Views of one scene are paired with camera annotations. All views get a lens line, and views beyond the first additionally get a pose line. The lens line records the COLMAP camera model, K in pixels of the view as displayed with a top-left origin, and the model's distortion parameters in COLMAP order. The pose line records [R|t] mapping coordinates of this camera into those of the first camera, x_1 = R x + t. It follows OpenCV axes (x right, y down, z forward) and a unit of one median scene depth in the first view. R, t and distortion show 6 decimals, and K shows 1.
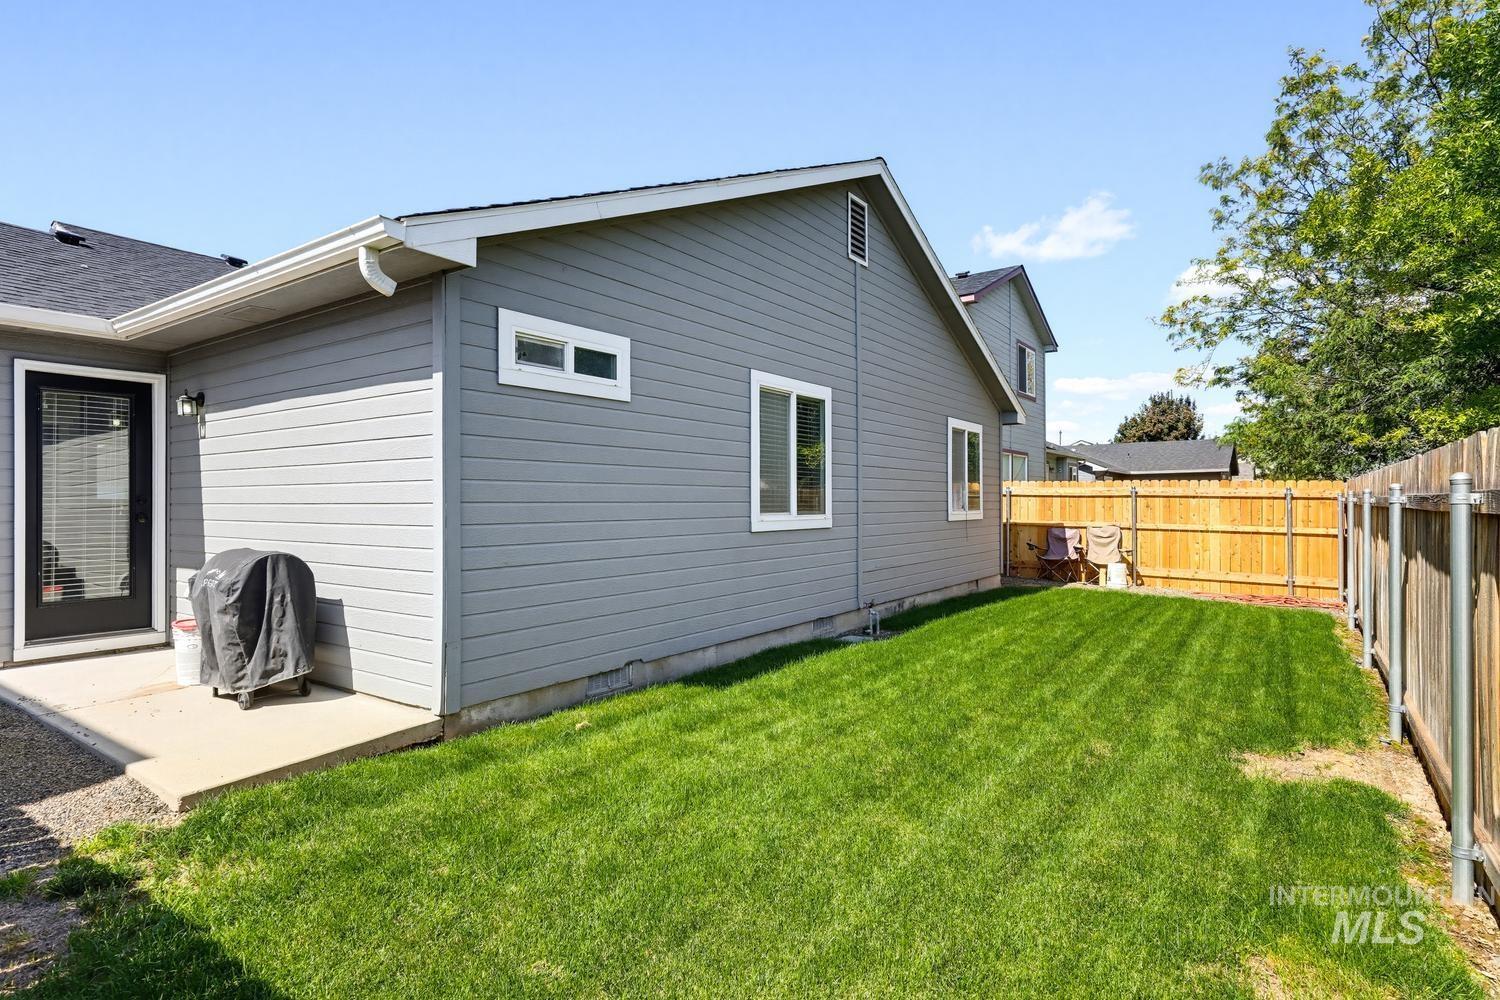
lens RADIAL K [[776.0, 0, 751.4], [0, 776.0, 498.6], [0, 0, 1]] dist [-0.000607, -0.000542]
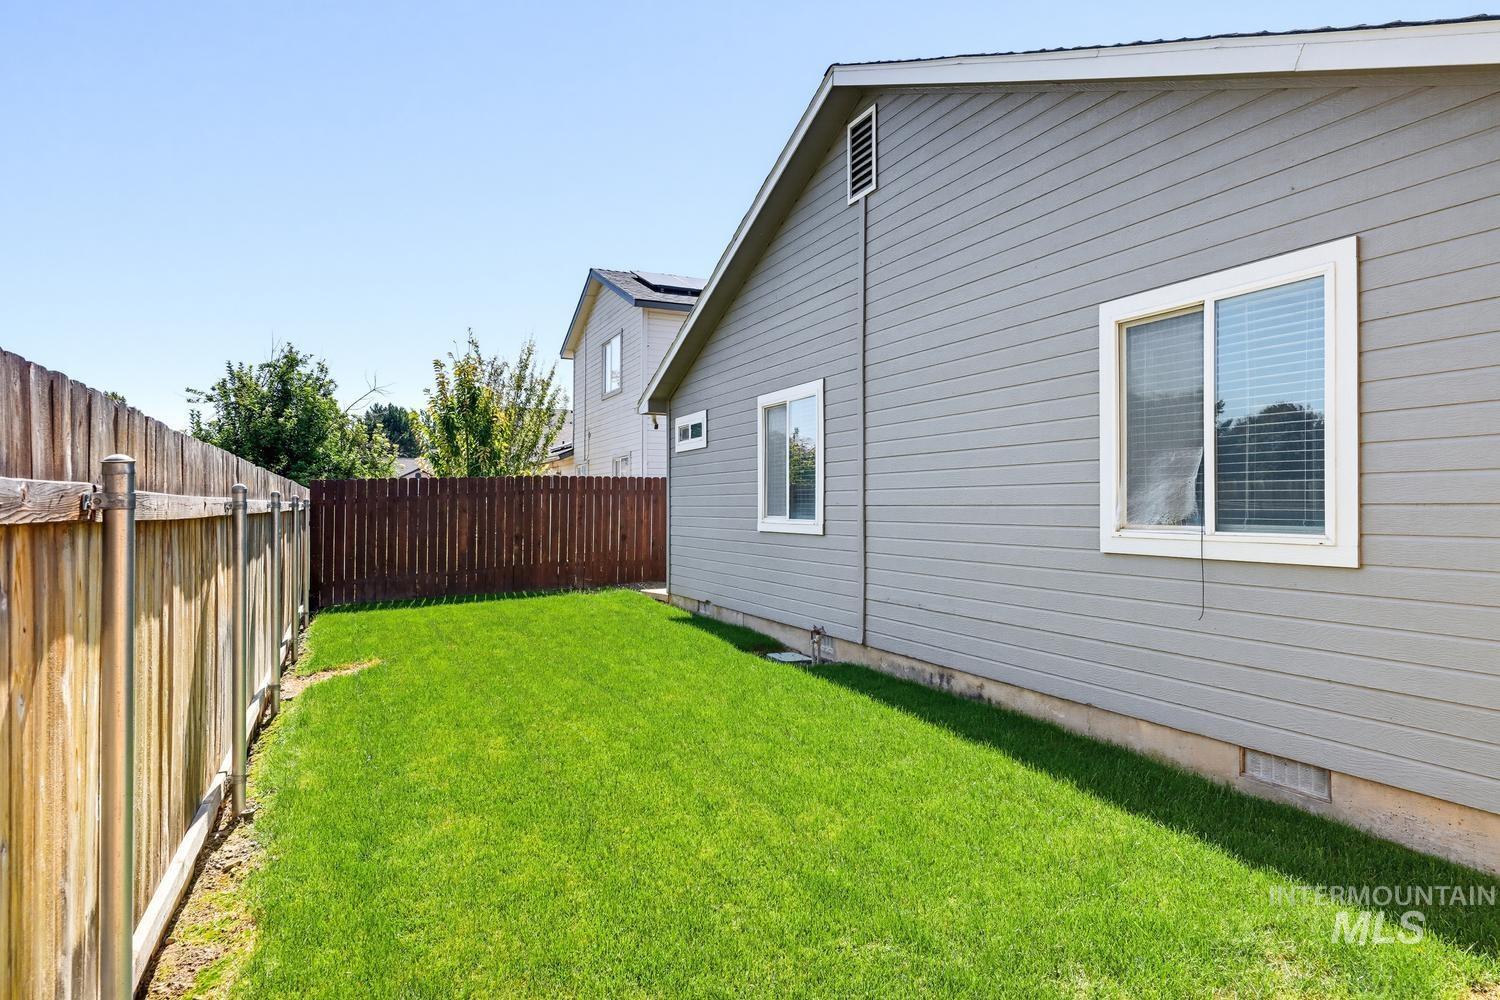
lens RADIAL K [[835.1, 0, 750.8], [0, 835.1, 503.0], [0, 0, 1]] dist [0.000154, 0.000035]
pose [[-0.486418, -0.001337, -0.873725, 0.995663], [0.005281, 0.999976, -0.004470, 0.004283], [0.873710, -0.006788, -0.486399, 1.414112]]
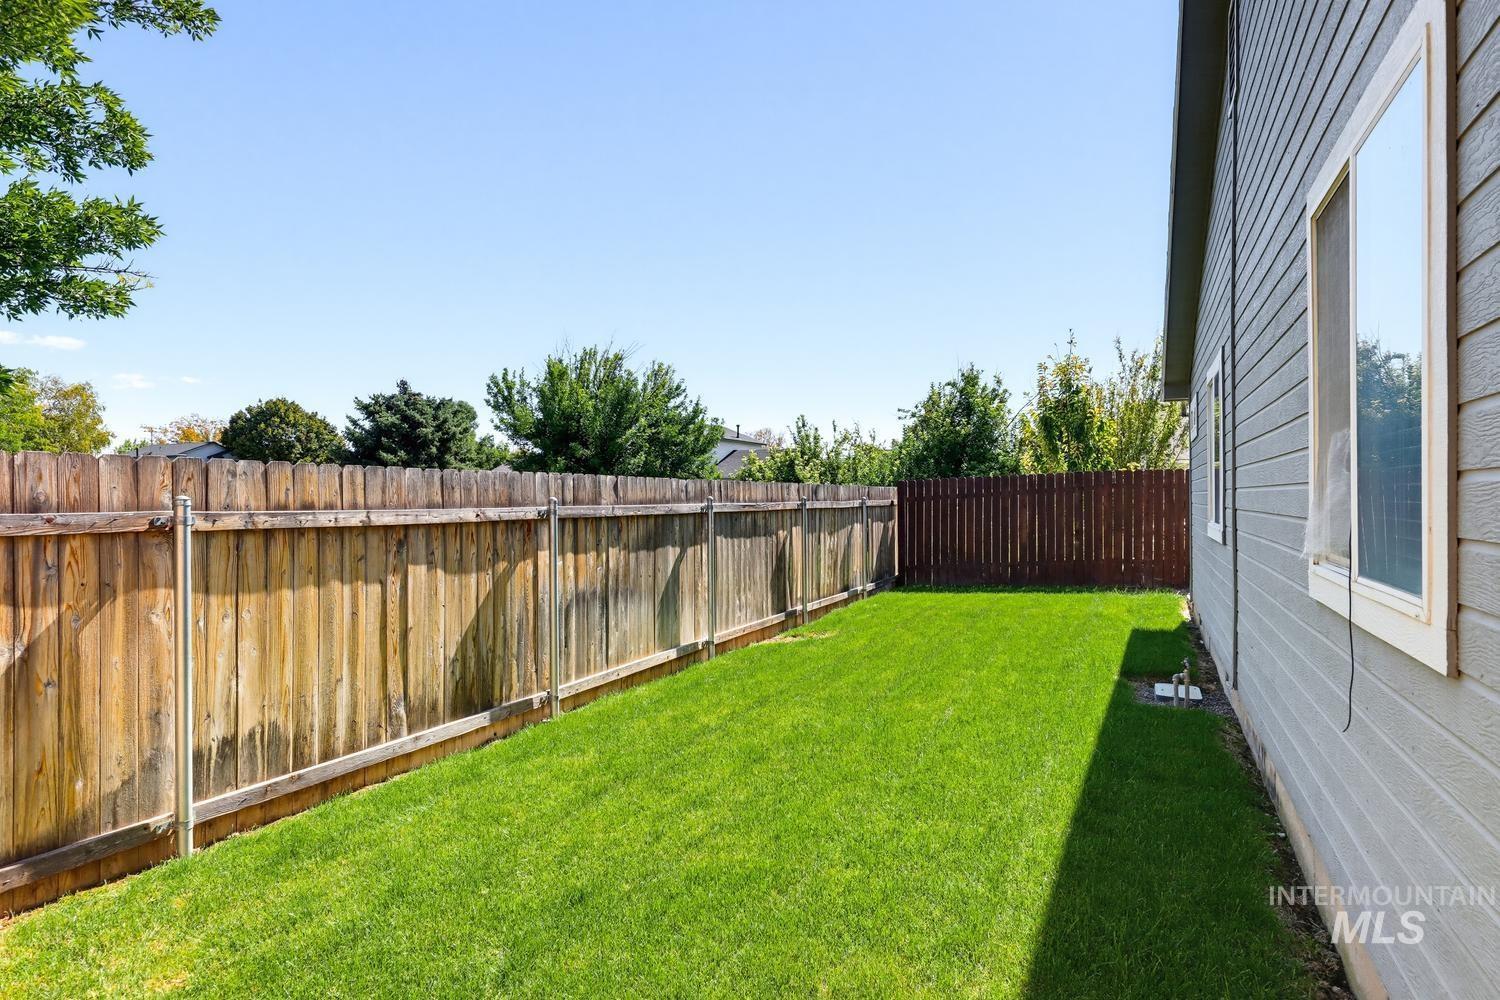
lens RADIAL K [[772.1, 0, 749.9], [0, 772.1, 500.0], [0, 0, 1]] dist [0.001017, -0.002325]
pose [[-0.973916, 0.007633, -0.226780, 0.472712], [0.008761, 0.999954, -0.003966, -0.010559], [0.226739, -0.005850, -0.973938, 1.743311]]
